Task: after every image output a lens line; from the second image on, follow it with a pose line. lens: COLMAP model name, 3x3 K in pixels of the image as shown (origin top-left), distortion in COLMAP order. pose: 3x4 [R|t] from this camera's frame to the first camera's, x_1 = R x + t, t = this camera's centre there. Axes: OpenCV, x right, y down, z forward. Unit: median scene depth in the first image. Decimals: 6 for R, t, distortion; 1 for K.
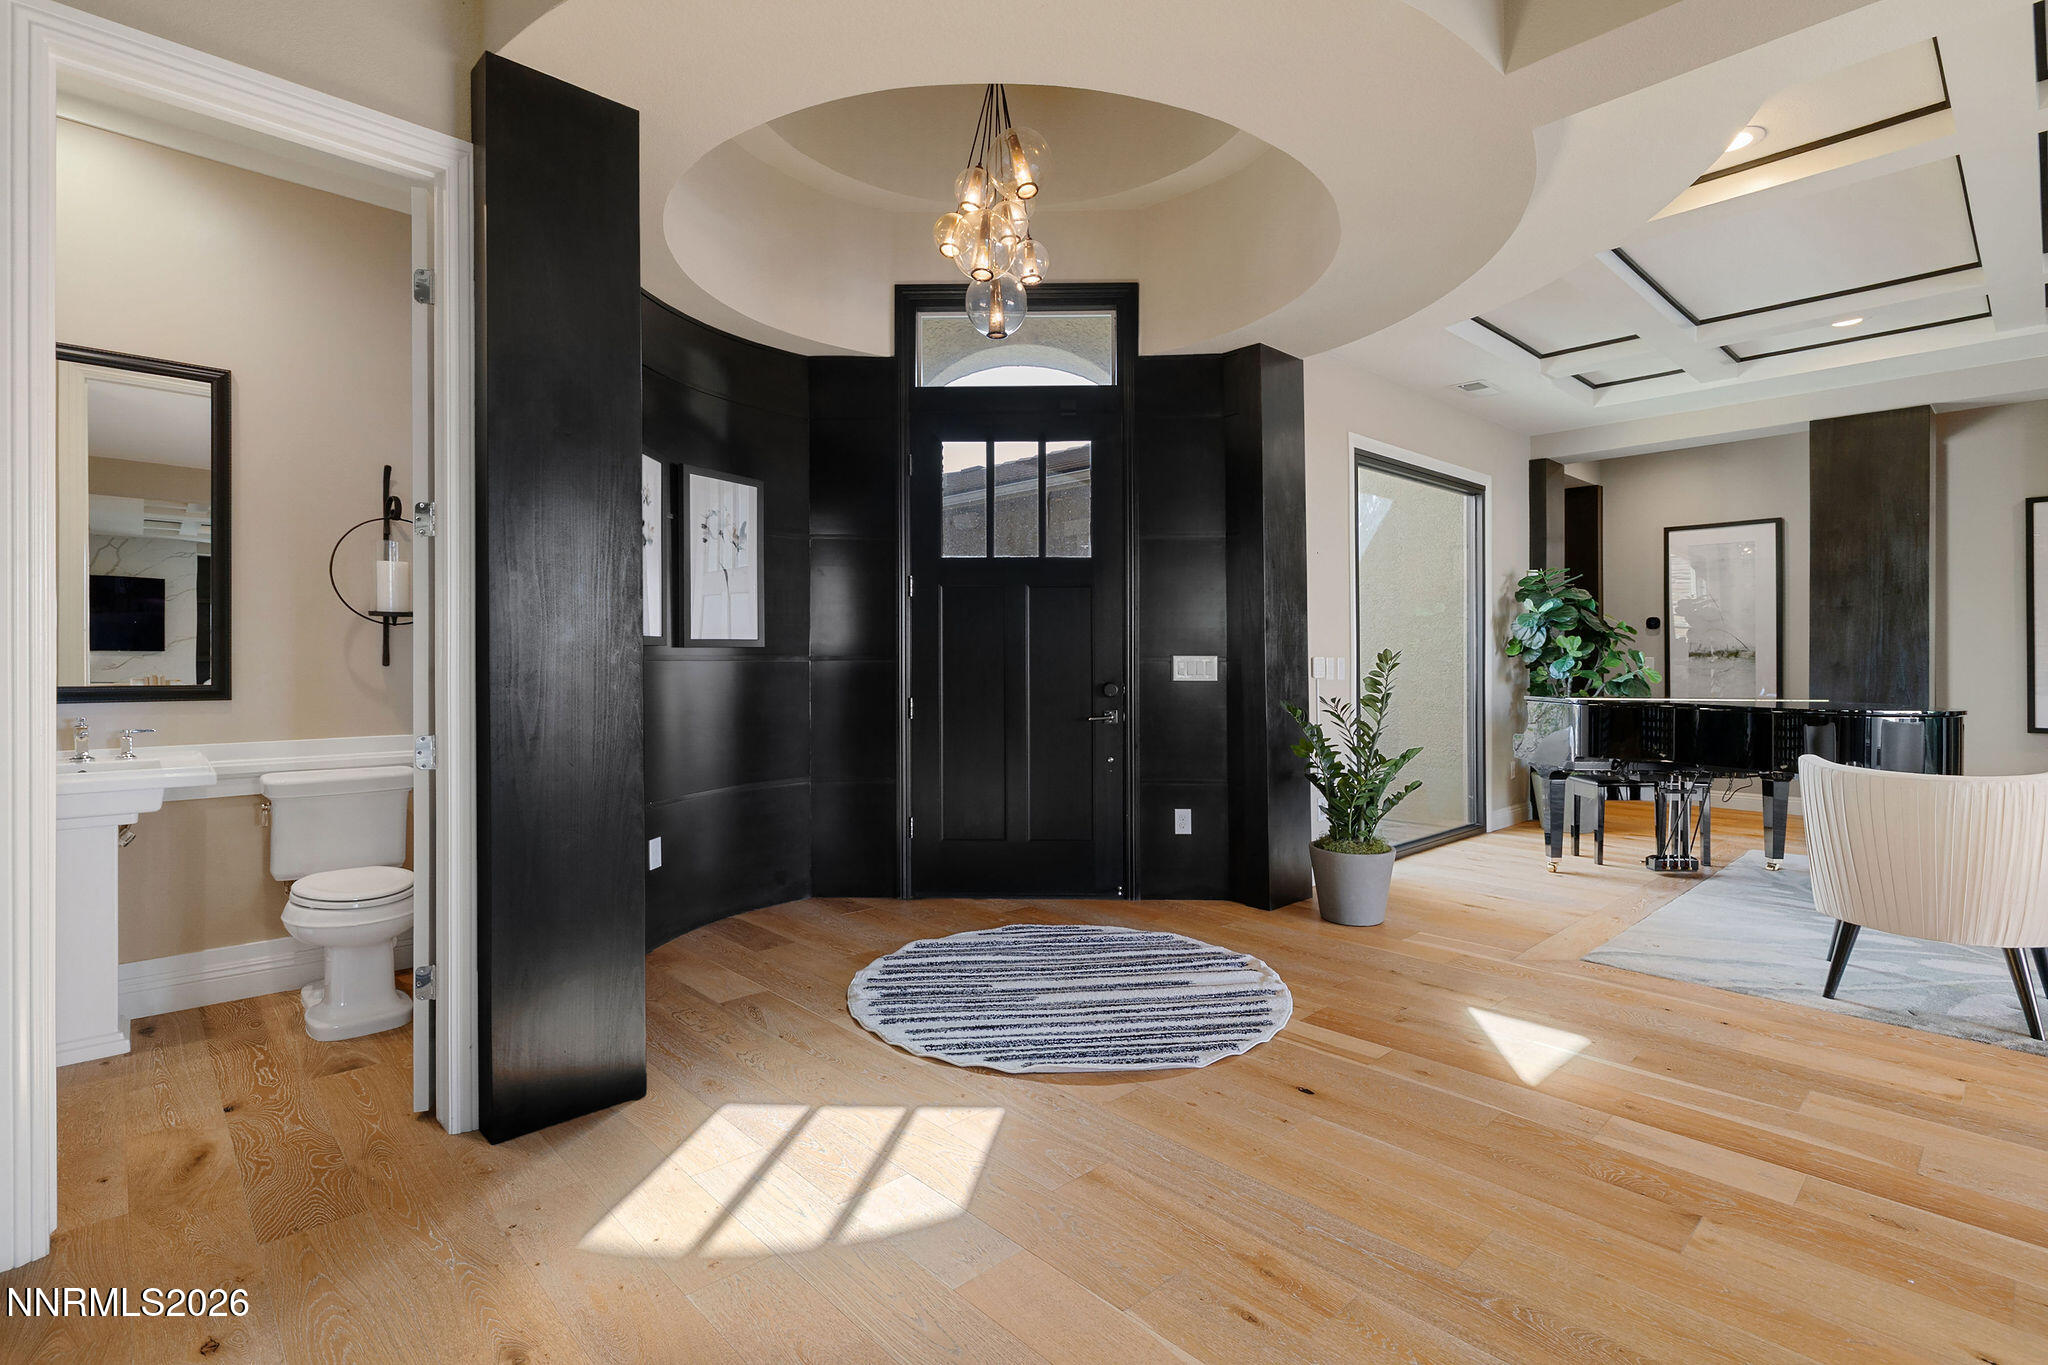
lens RADIAL K [[970.0, 0, 1026.7], [0, 970.0, 660.4], [0, 0, 1]] dist [-0.001173, 0.000387]
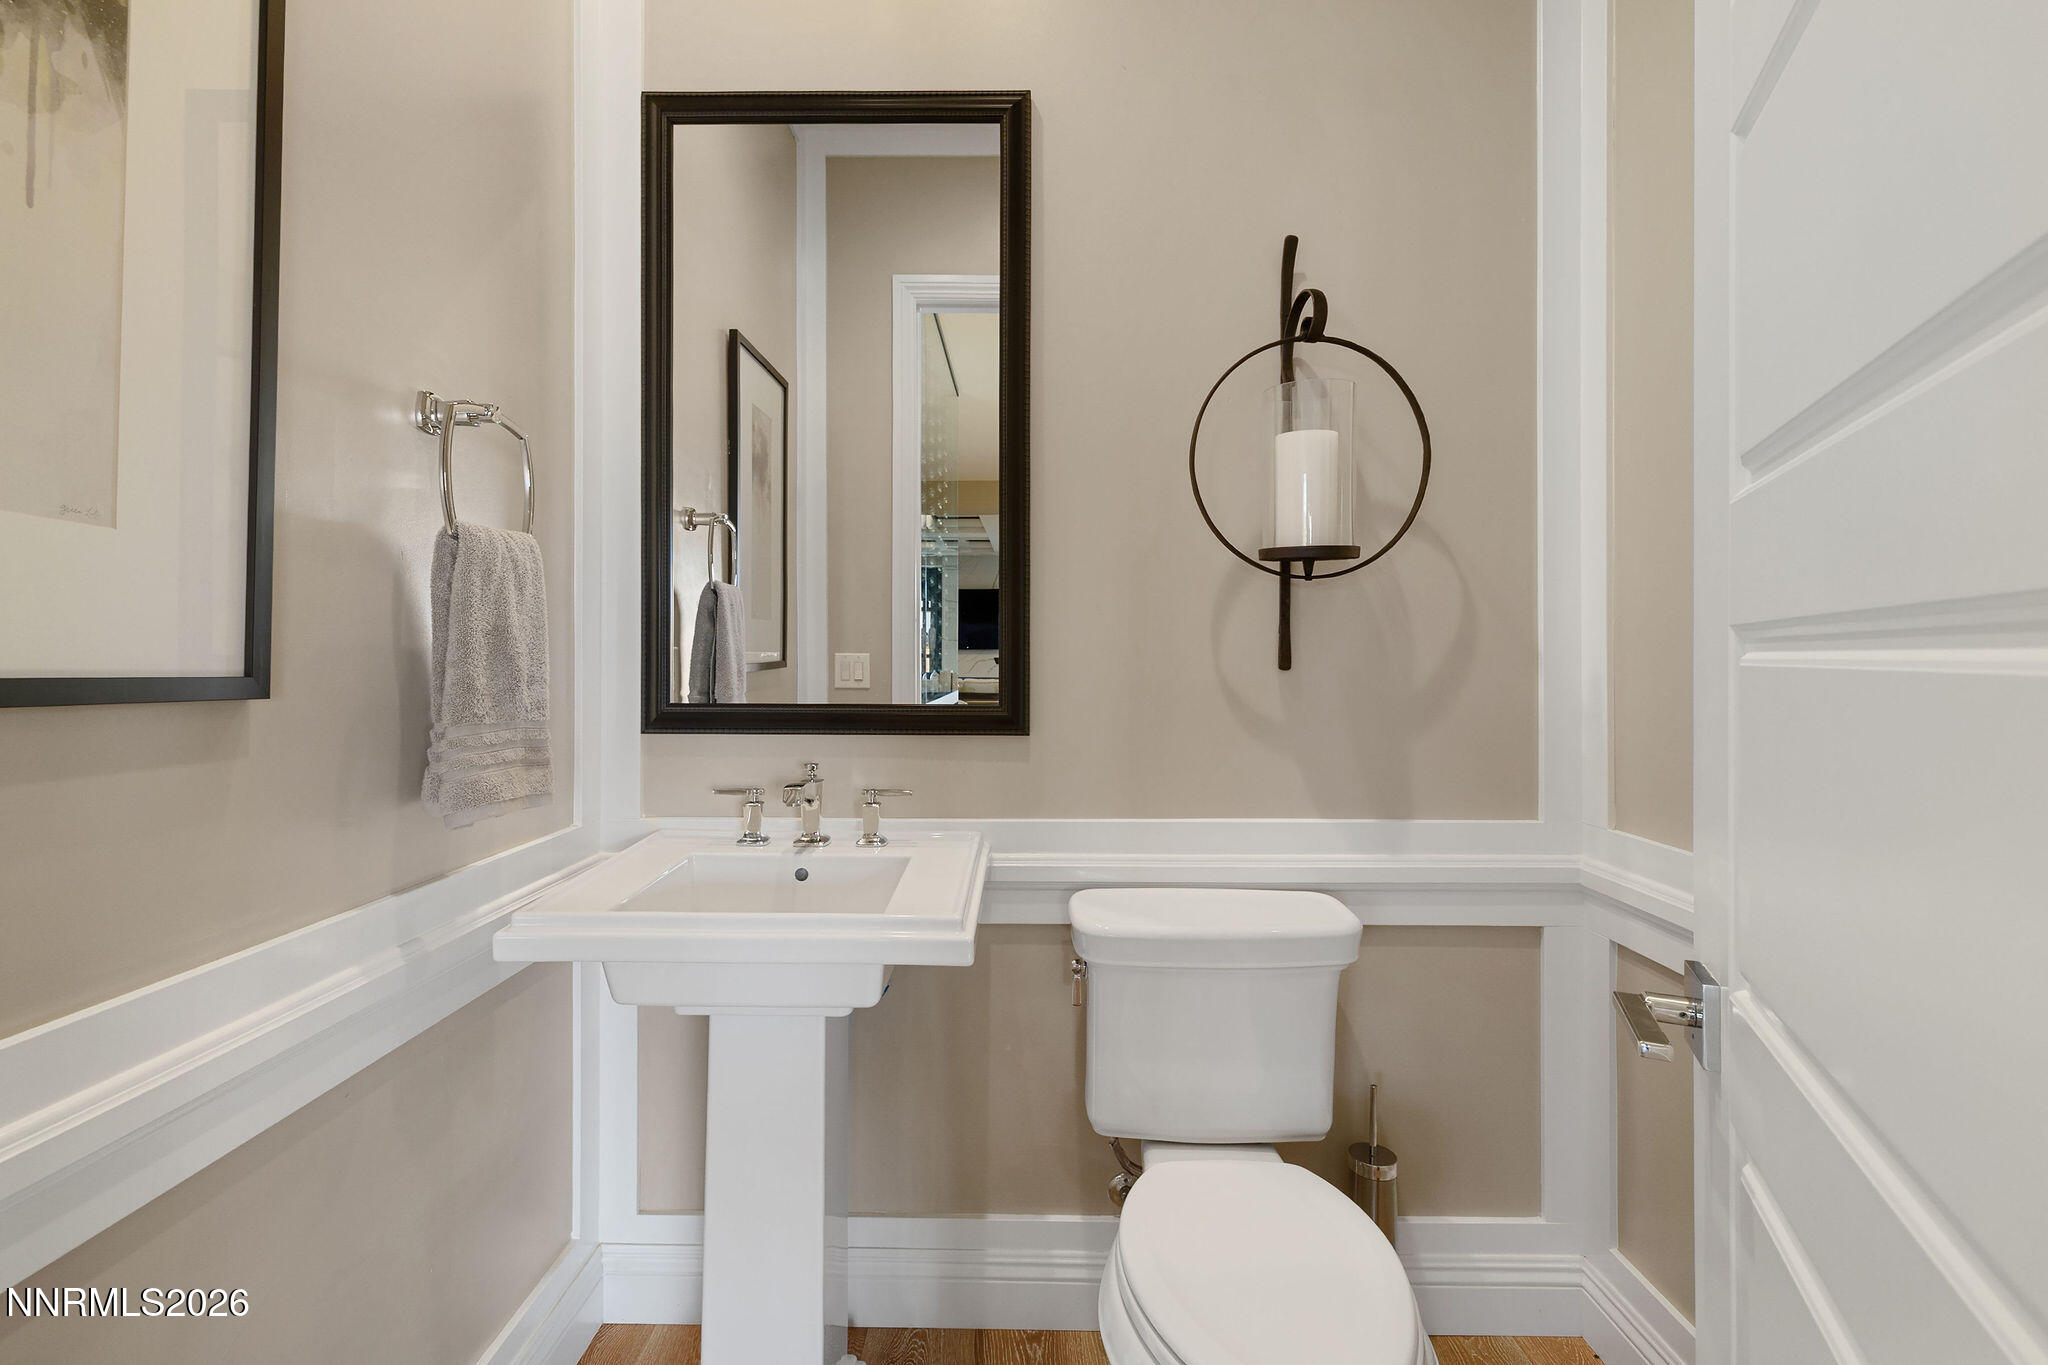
lens RADIAL K [[897.1, 0, 1020.3], [0, 897.1, 665.2], [0, 0, 1]] dist [-0.000862, -0.000231]
pose [[0.733553, 0.005727, -0.679609, -0.470303], [-0.002701, 0.999981, 0.005512, 0.002856], [0.679627, -0.002207, 0.733554, 0.608630]]
